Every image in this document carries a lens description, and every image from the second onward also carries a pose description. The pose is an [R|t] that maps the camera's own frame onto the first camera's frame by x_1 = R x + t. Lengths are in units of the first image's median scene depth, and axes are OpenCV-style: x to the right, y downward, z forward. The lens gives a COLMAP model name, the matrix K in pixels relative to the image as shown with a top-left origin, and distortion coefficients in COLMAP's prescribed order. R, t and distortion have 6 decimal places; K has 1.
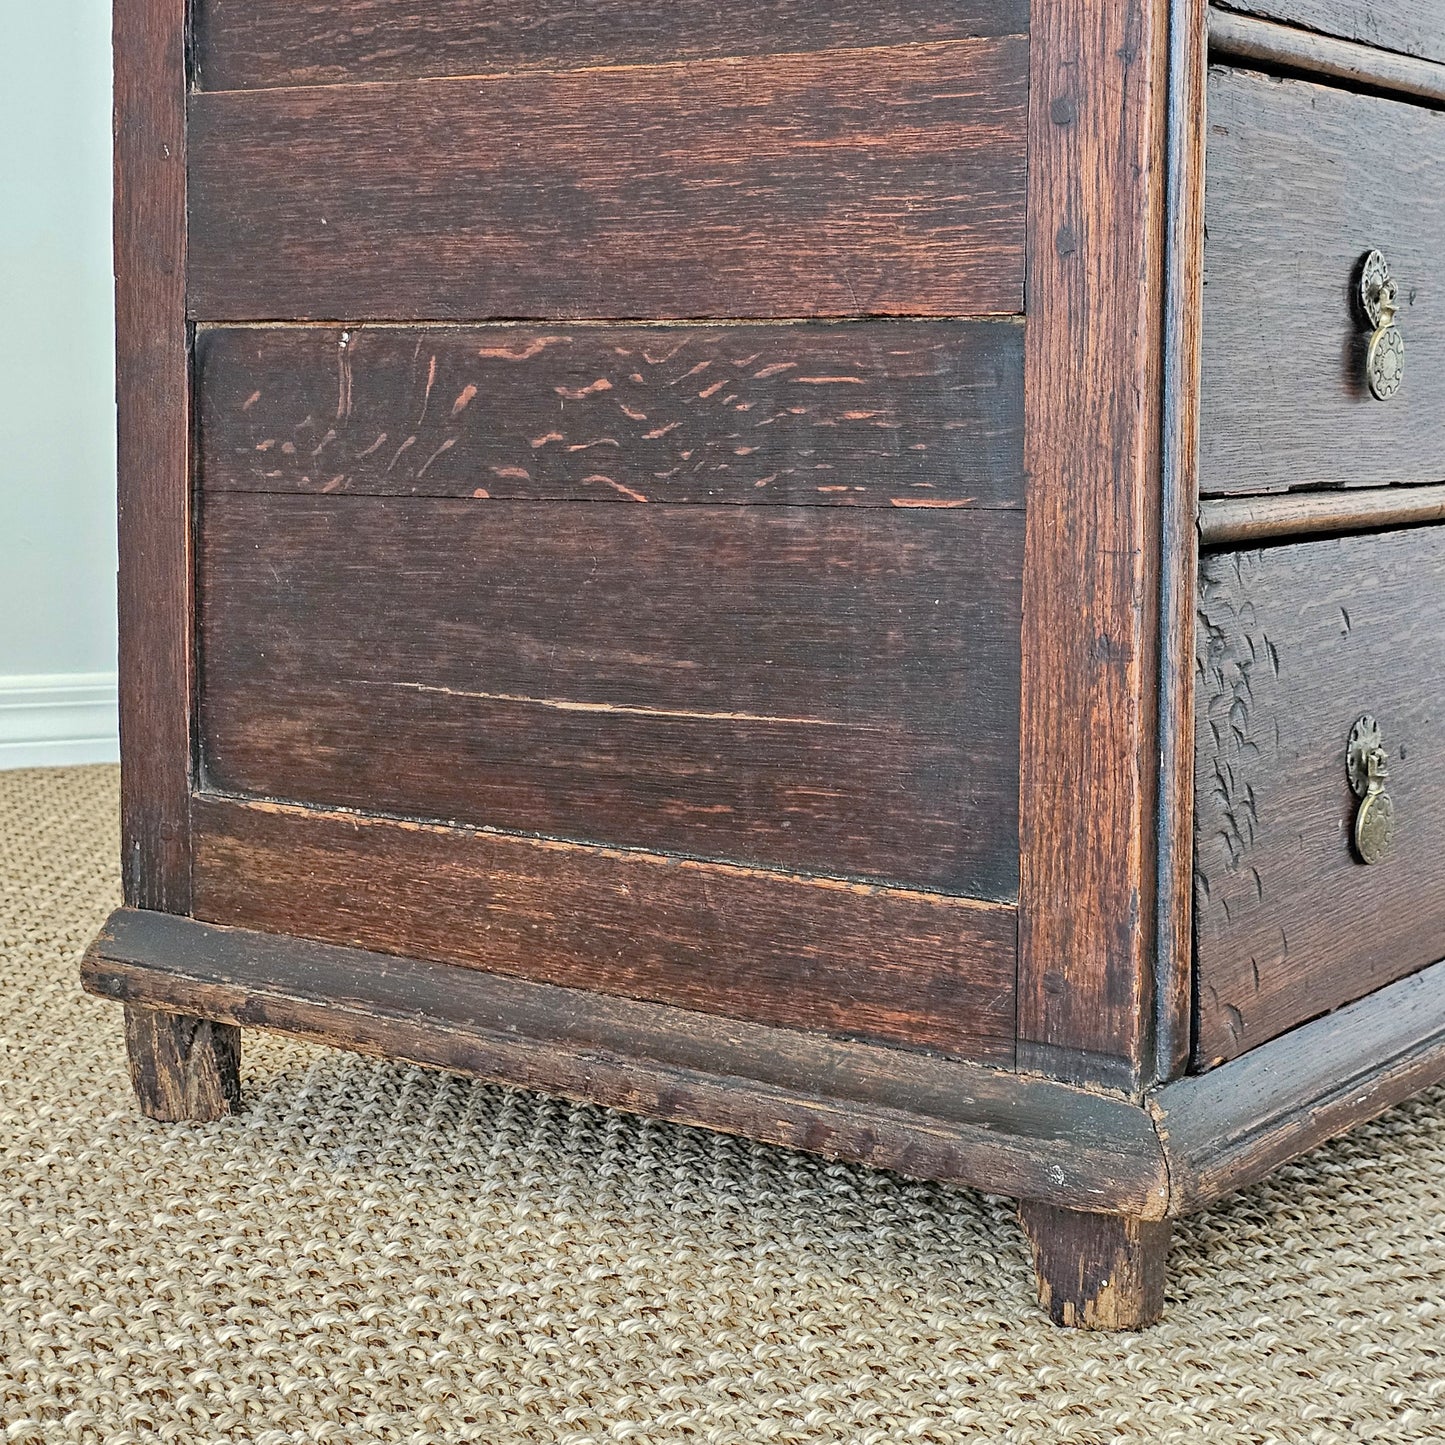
lens RADIAL K [[2731.1, 0, 694.8], [0, 2731.1, 624.9], [0, 0, 1]] dist [0.125175, 0.000000]
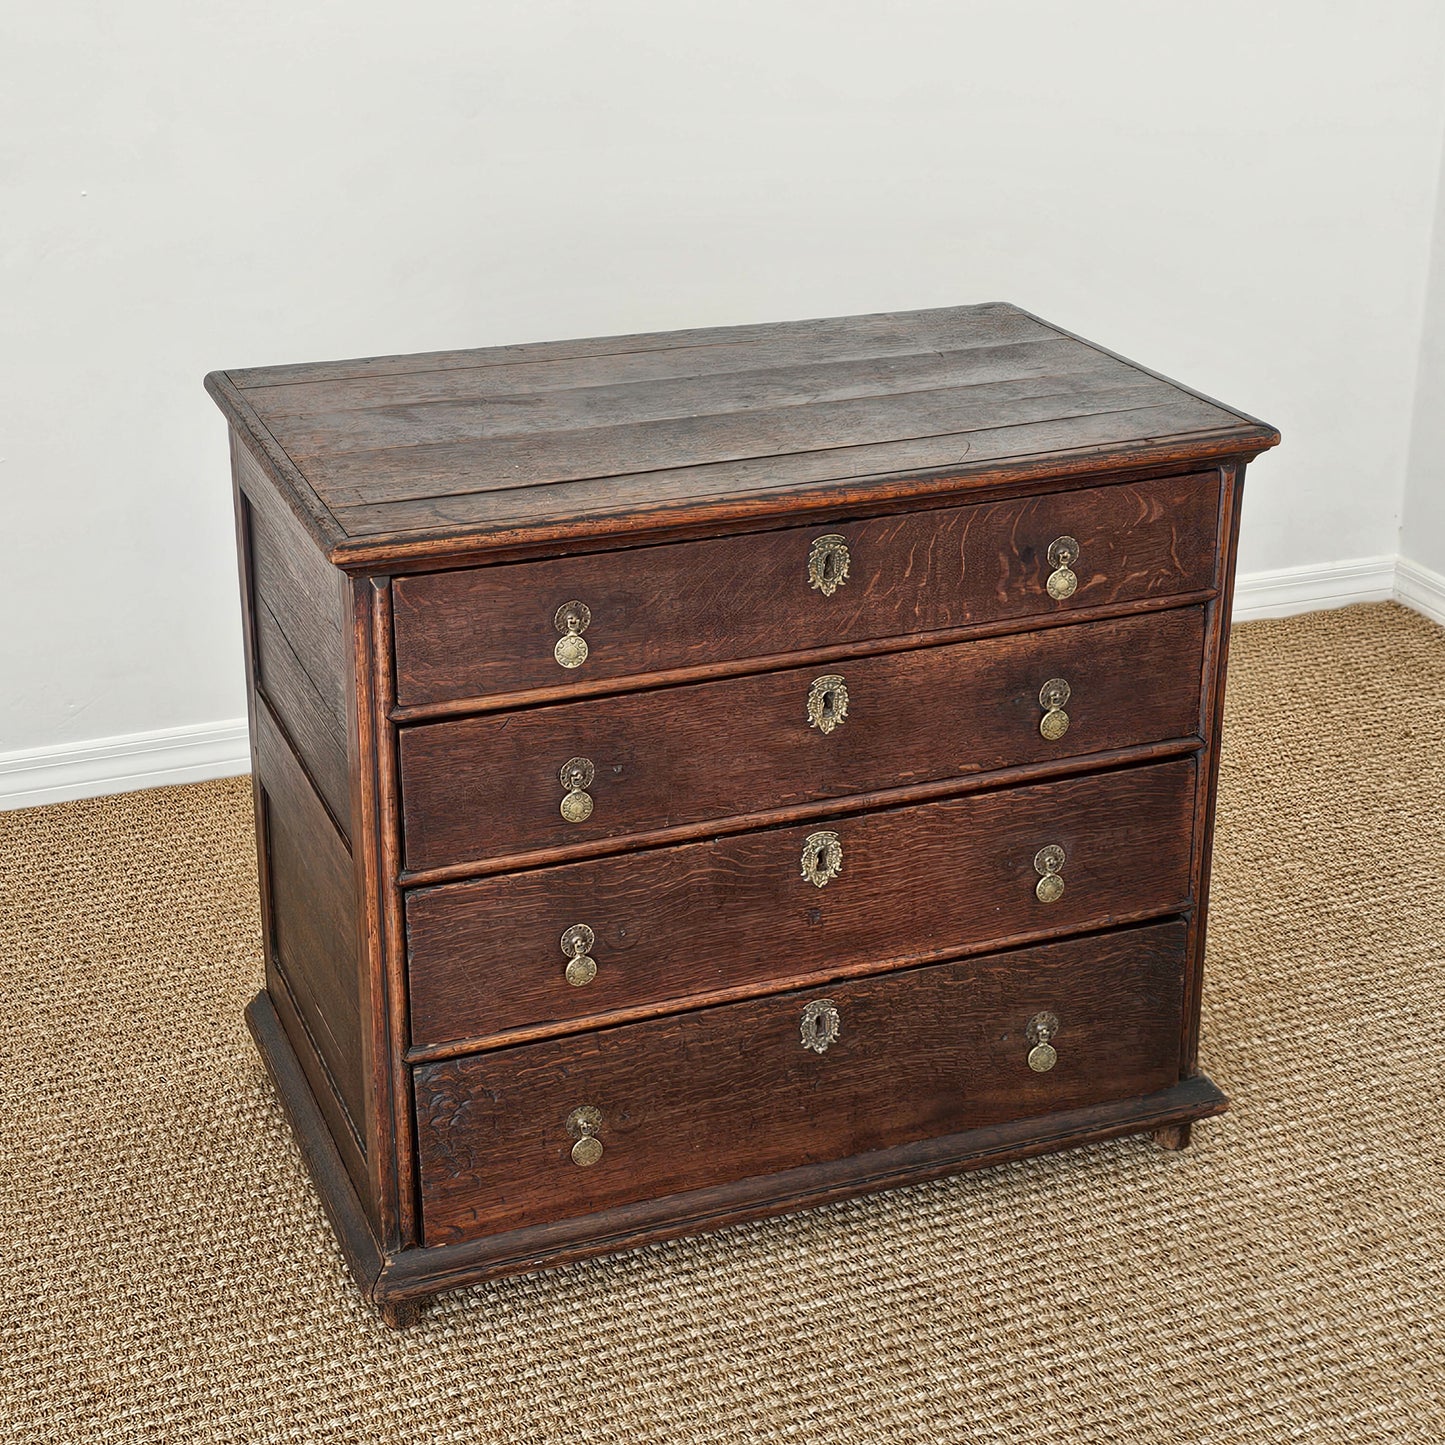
lens RADIAL K [[2687.9, 0, 728.2], [0, 2687.9, 711.5], [0, 0, 1]] dist [0.095501, 0.000000]
pose [[0.837195, 0.209789, -0.505068, 1.487562], [-0.044369, 0.946512, 0.319605, -1.053860], [0.545102, -0.245162, 0.801723, -0.677506]]
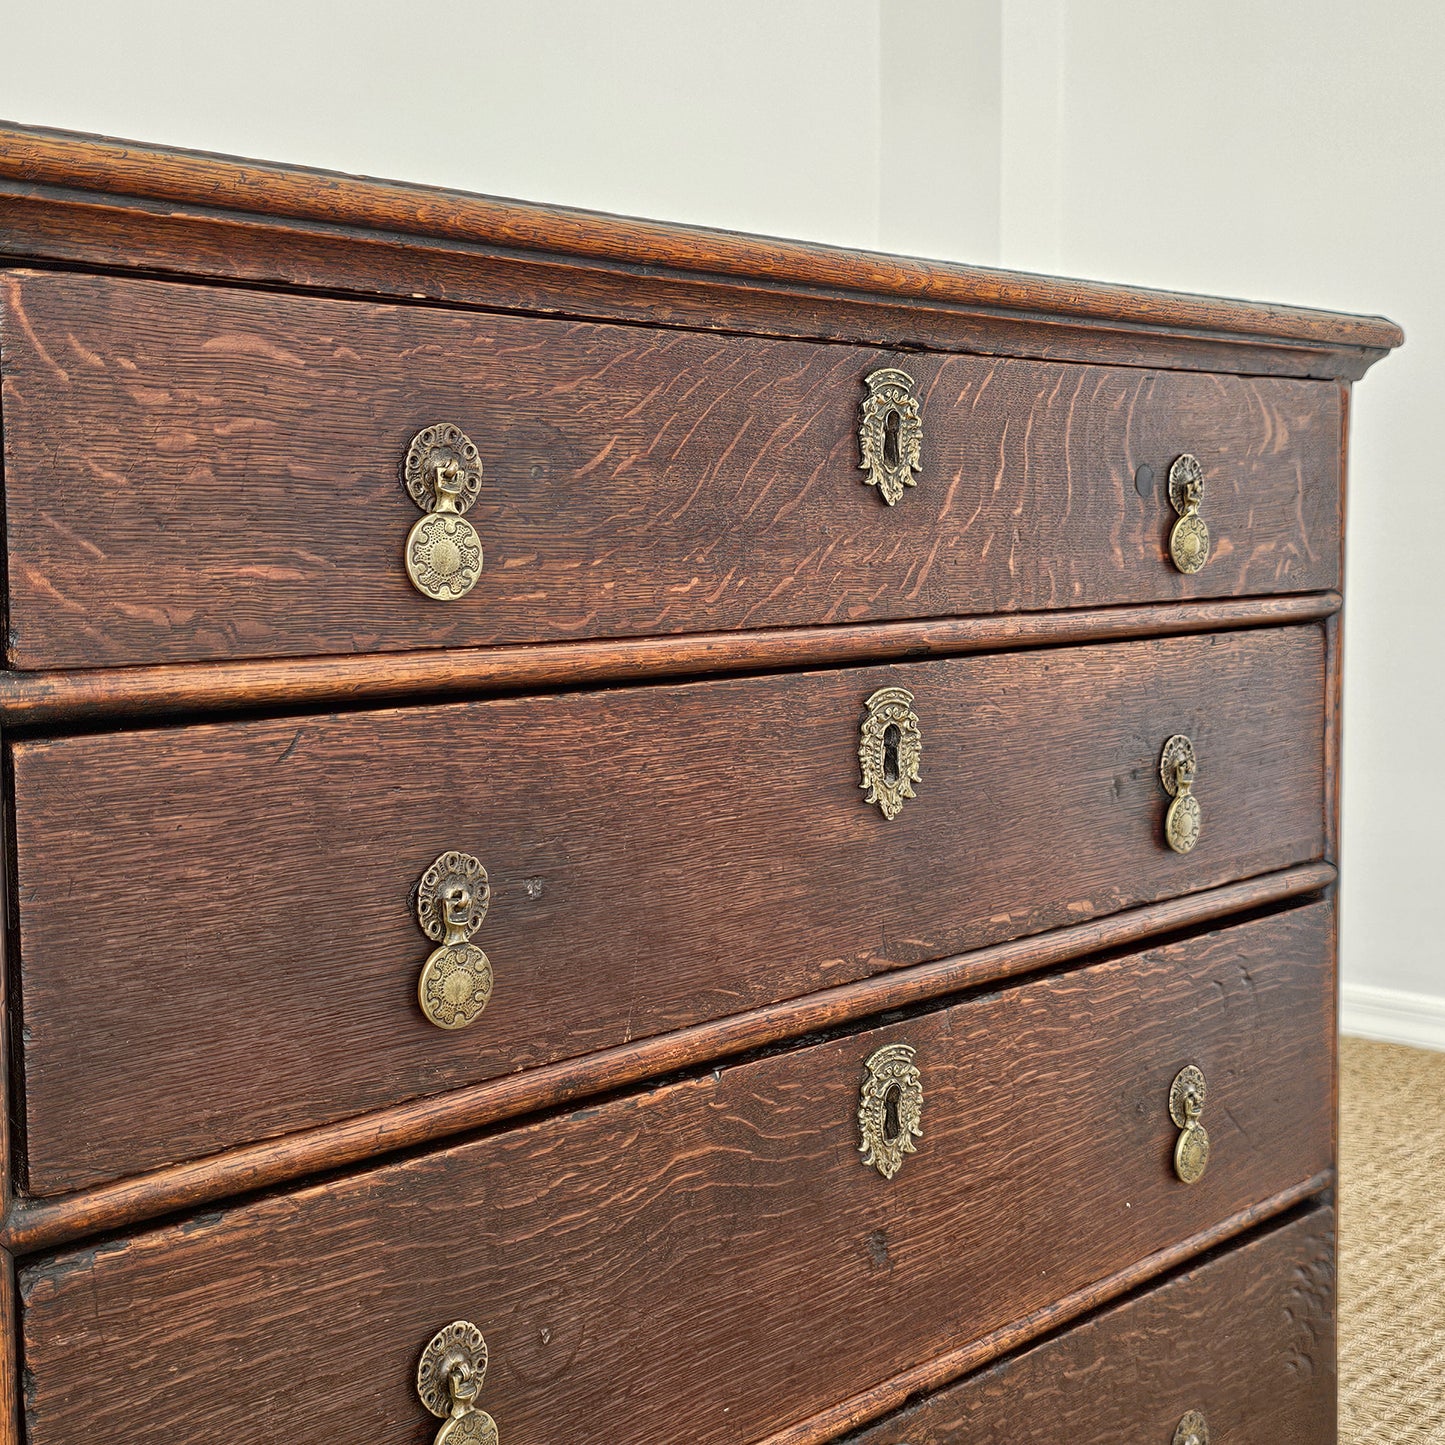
lens RADIAL K [[2059.8, 0, 716.1], [0, 2059.8, 681.7], [0, 0, 1]] dist [0.051999, 0.000000]
pose [[0.989036, 0.001393, -0.147669, 0.444703], [-0.002812, 0.999952, -0.009400, -0.346660], [0.147648, 0.009712, 0.988992, 0.385620]]
